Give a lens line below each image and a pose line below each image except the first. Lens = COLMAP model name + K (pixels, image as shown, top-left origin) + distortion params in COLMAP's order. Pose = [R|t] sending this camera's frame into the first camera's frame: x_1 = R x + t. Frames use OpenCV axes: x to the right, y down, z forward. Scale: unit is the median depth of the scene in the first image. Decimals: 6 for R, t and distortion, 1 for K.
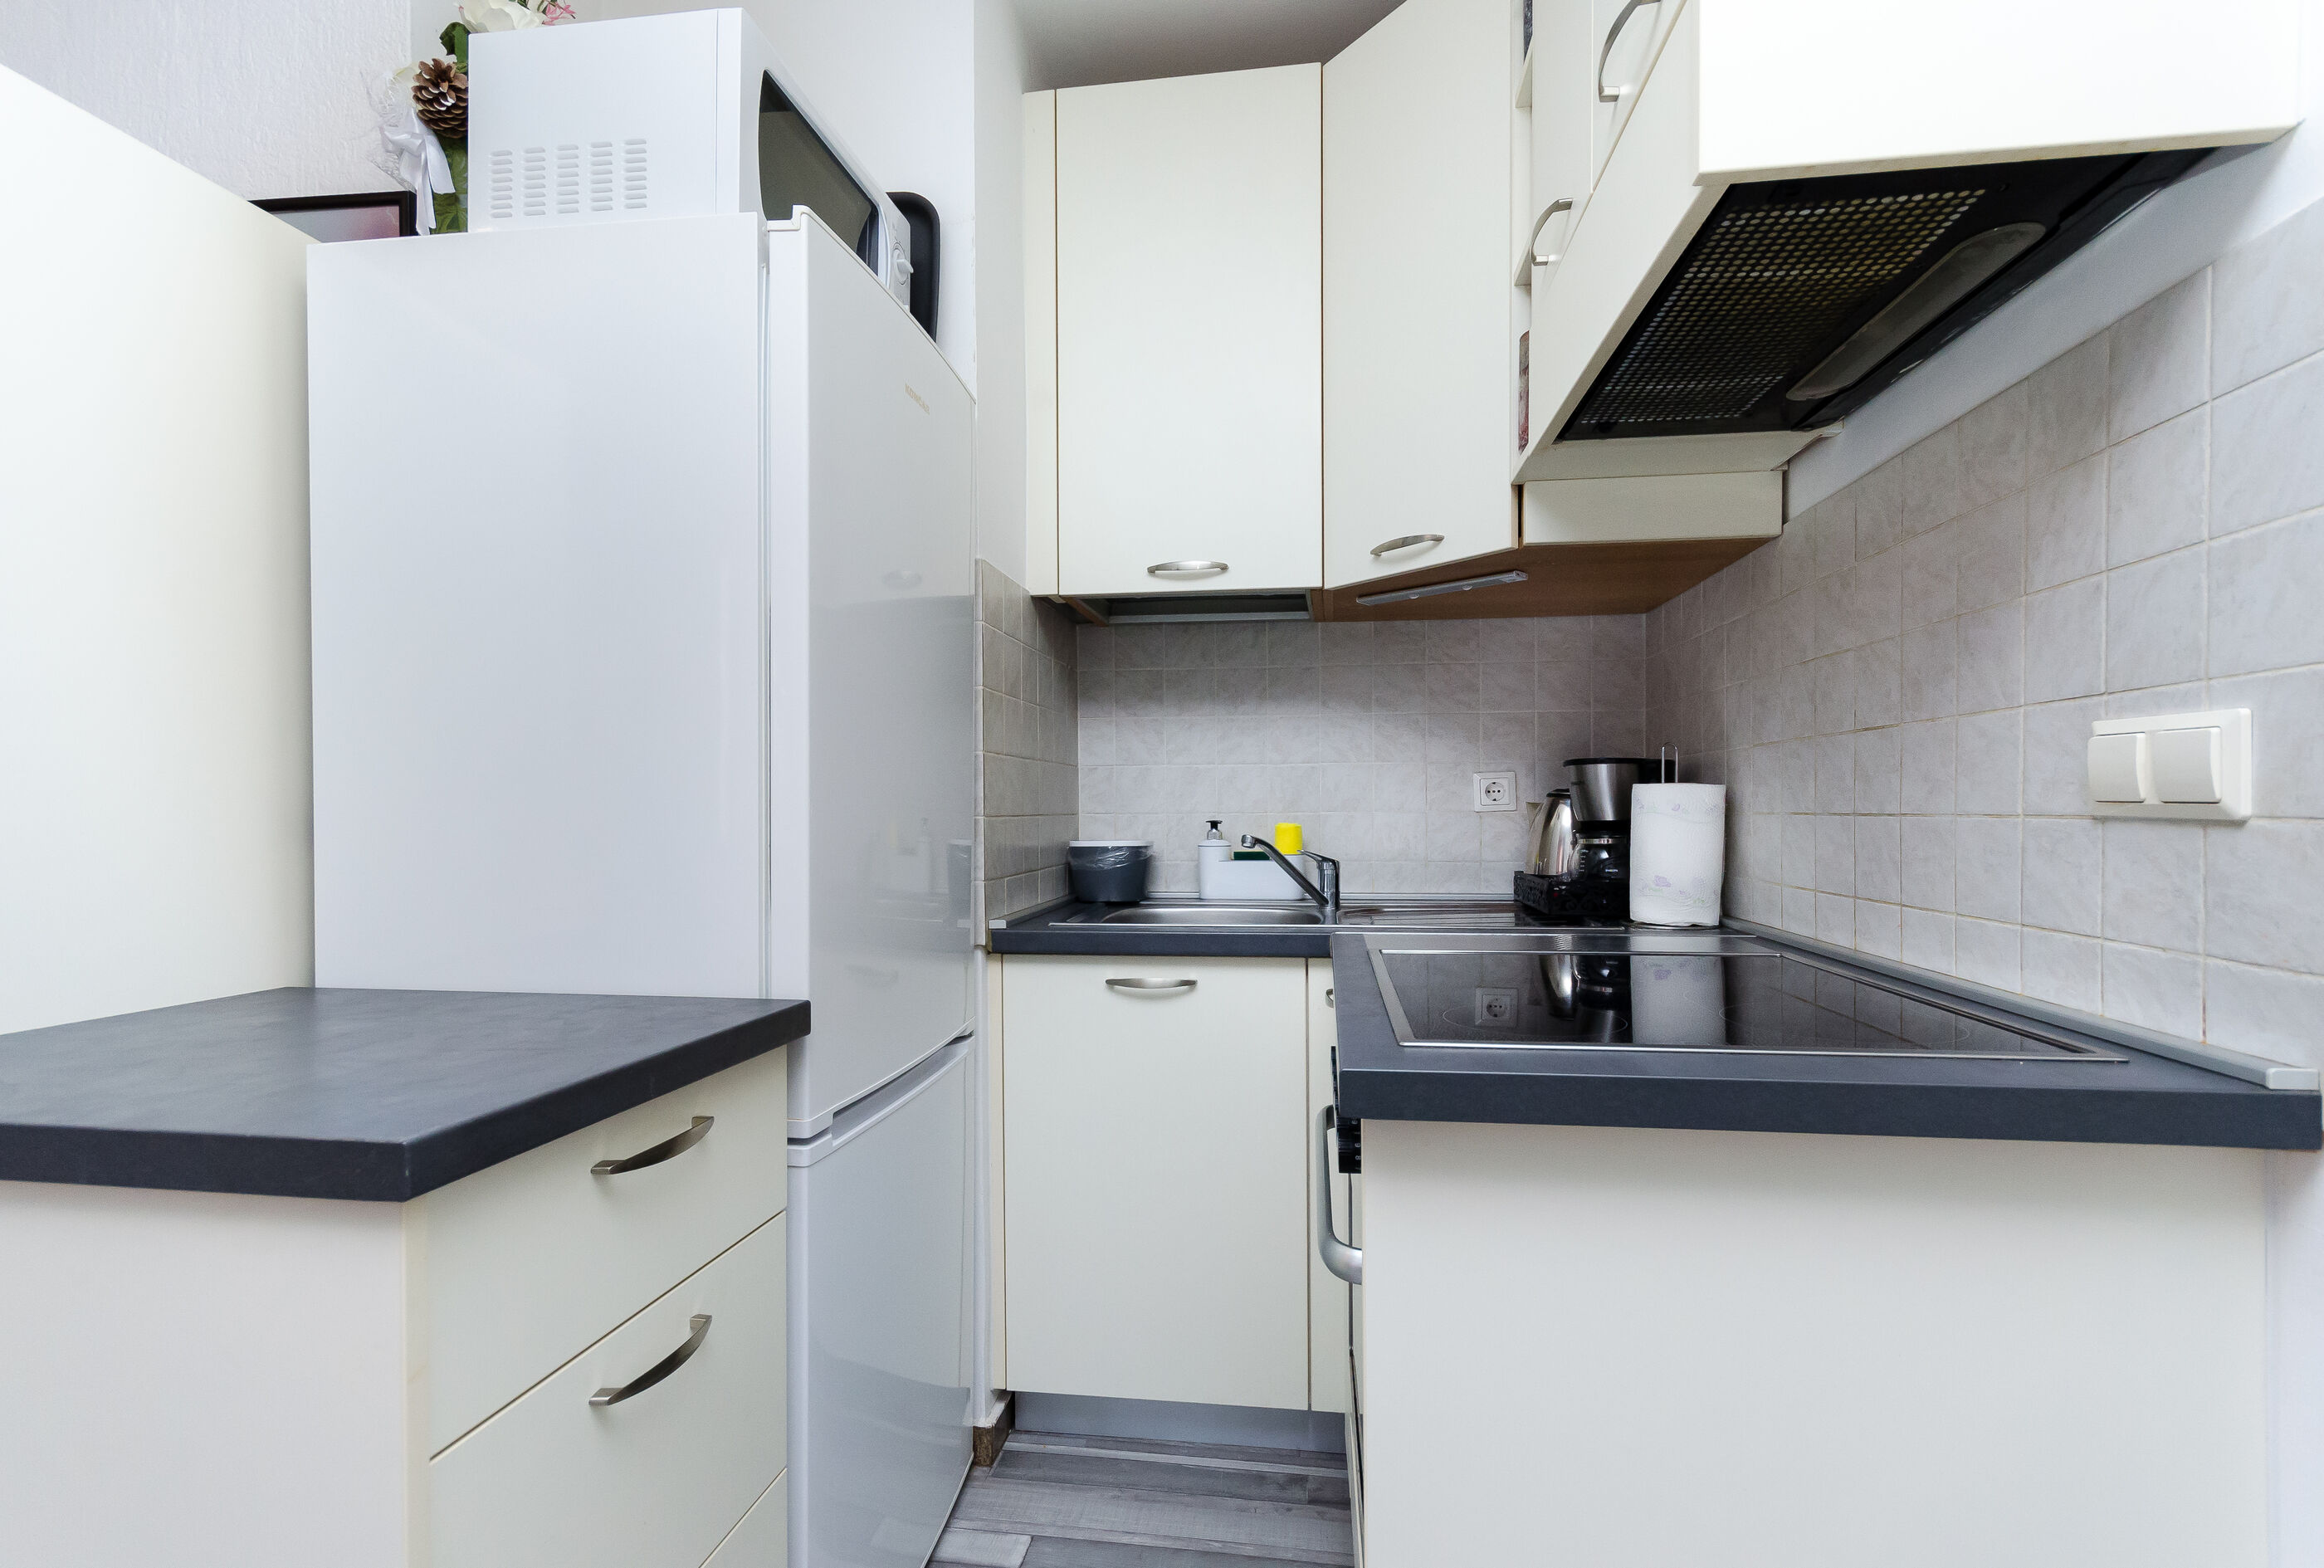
lens RADIAL K [[1060.7, 0, 1200.6], [0, 1060.7, 814.0], [0, 0, 1]] dist [0.009940, -0.000327]
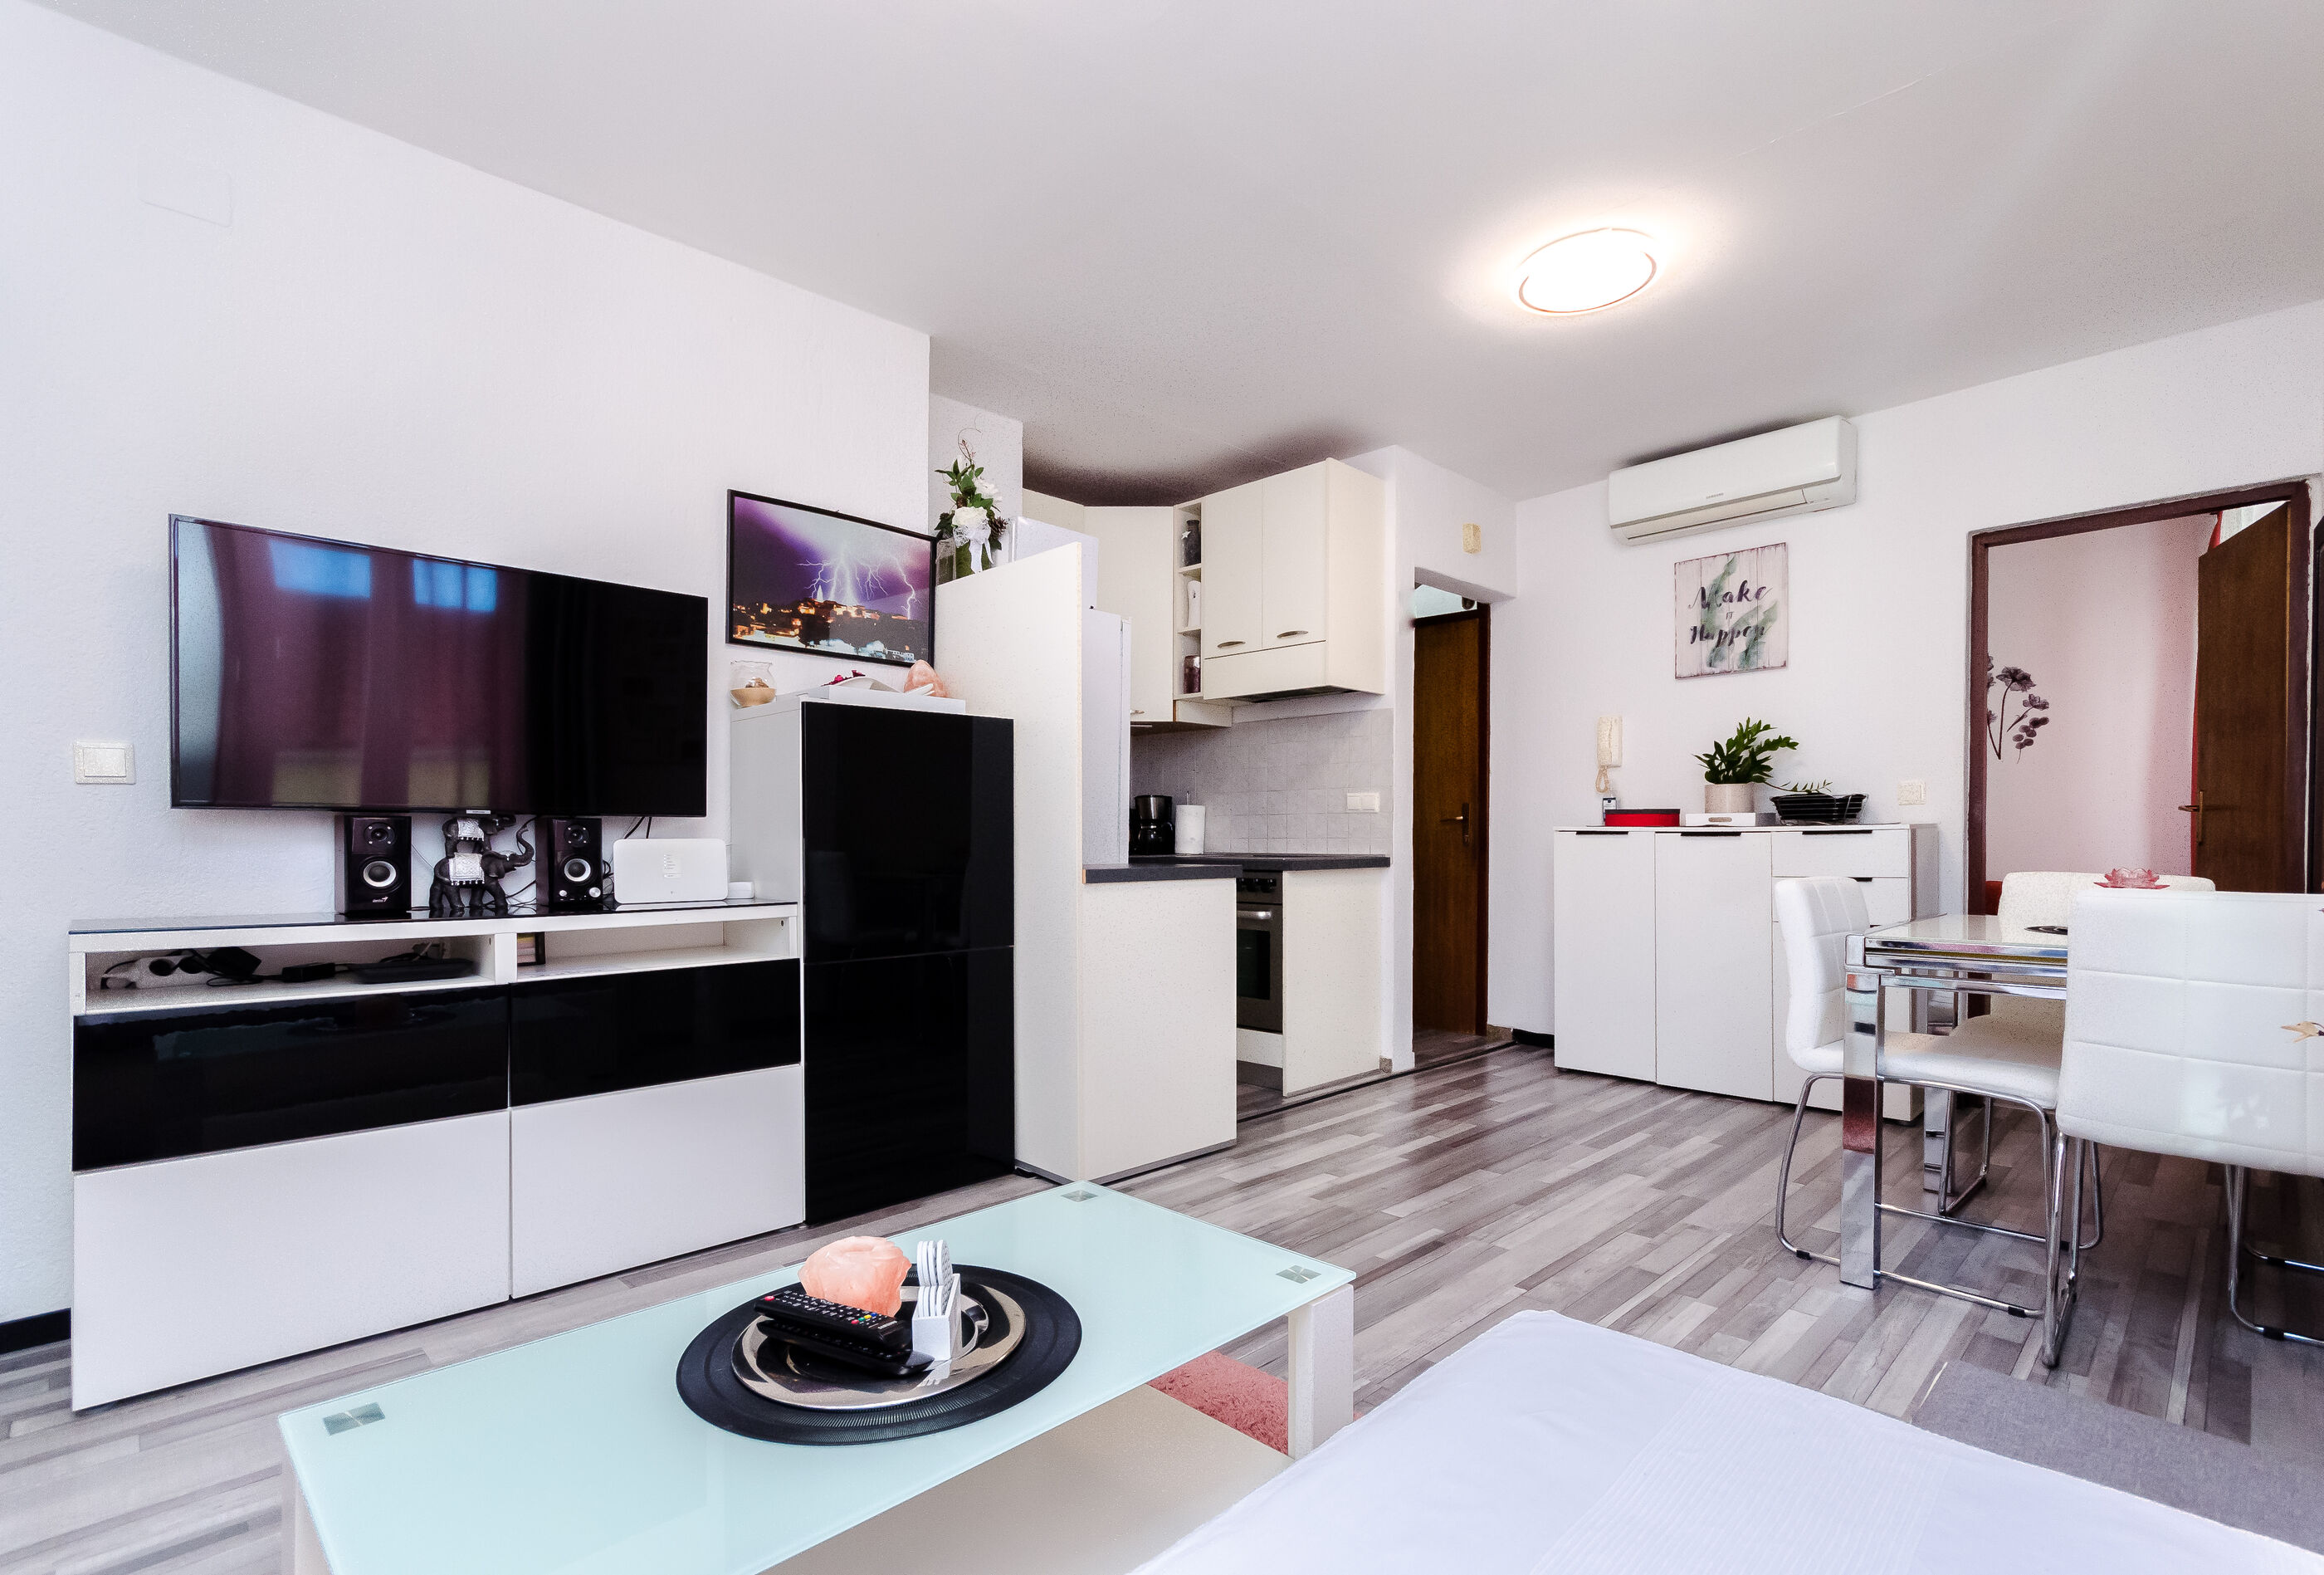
lens RADIAL K [[1060.8, 0, 1118.2], [0, 1060.8, 835.6], [0, 0, 1]] dist [0.009940, -0.000327]
pose [[0.643038, 0.020439, 0.765562, -1.952876], [-0.007911, 0.999768, -0.020047, 0.117153], [-0.765794, 0.006835, 0.643050, -0.723580]]
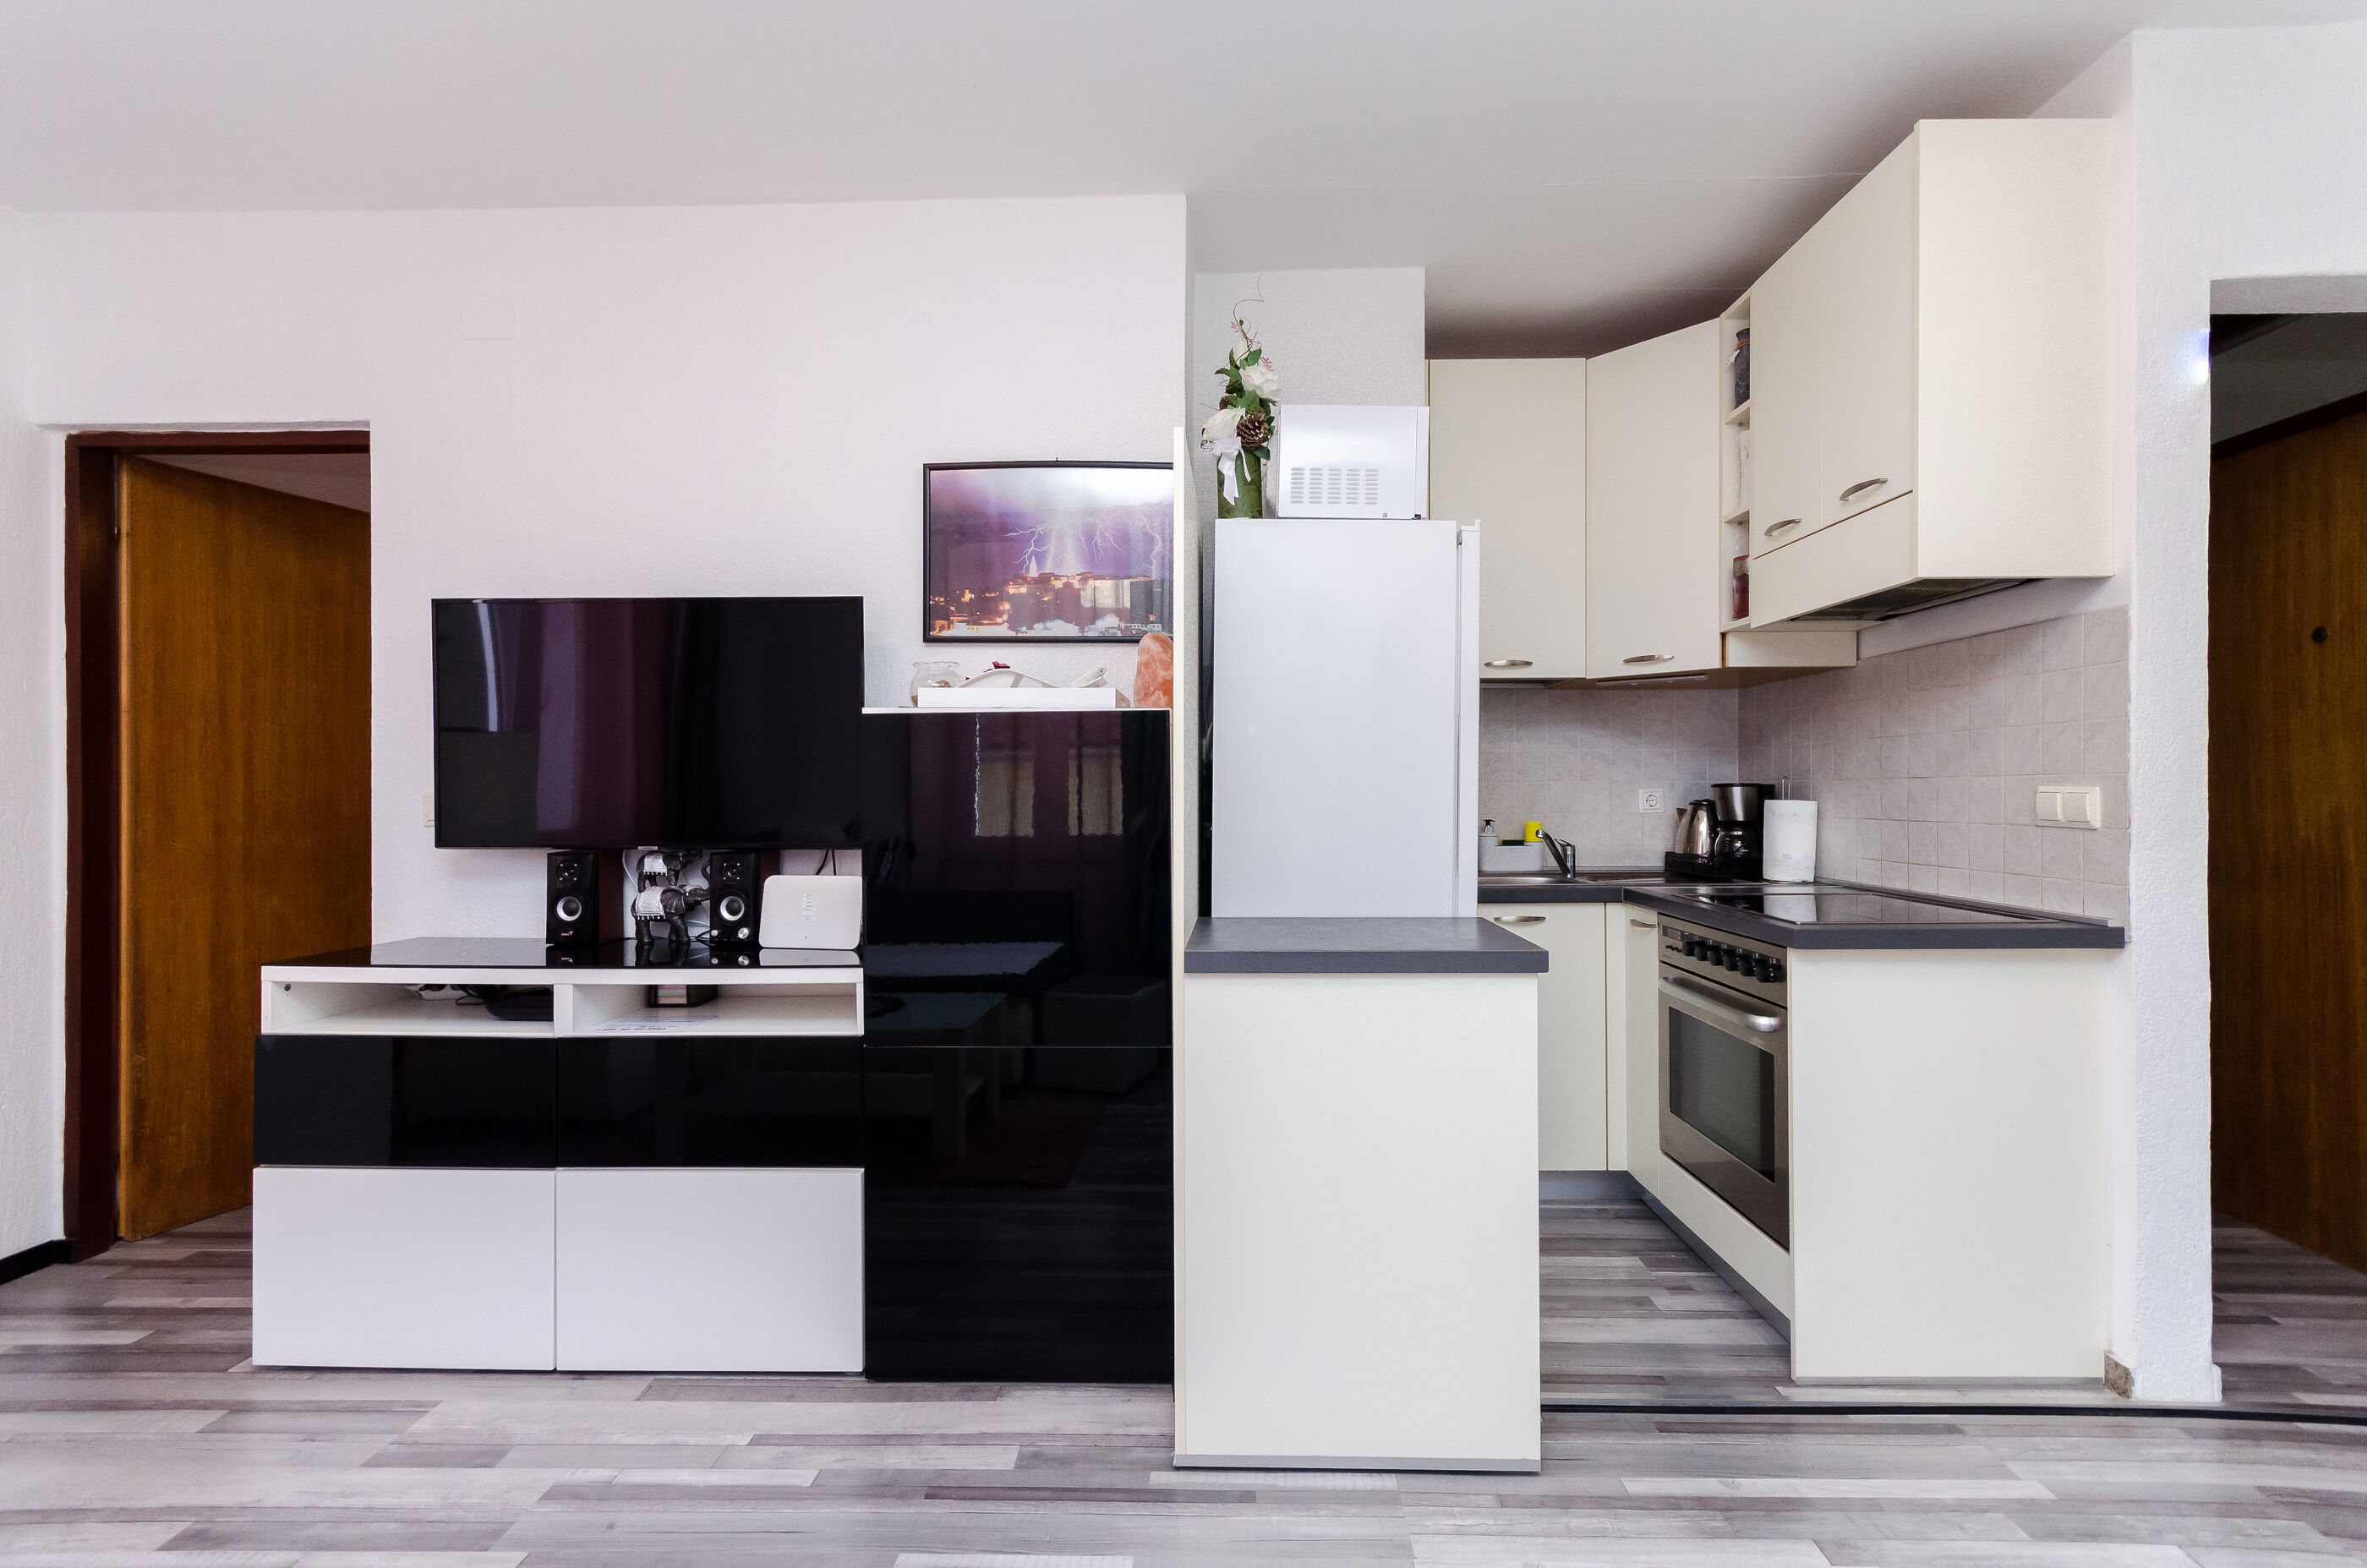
lens RADIAL K [[1044.1, 0, 1246.1], [0, 1044.1, 791.7], [0, 0, 1]] dist [0.001722, 0.002383]
pose [[0.992826, 0.010836, 0.119080, -0.671998], [-0.009875, 0.999914, -0.008656, -0.019607], [-0.119163, 0.007418, 0.992847, -0.622577]]
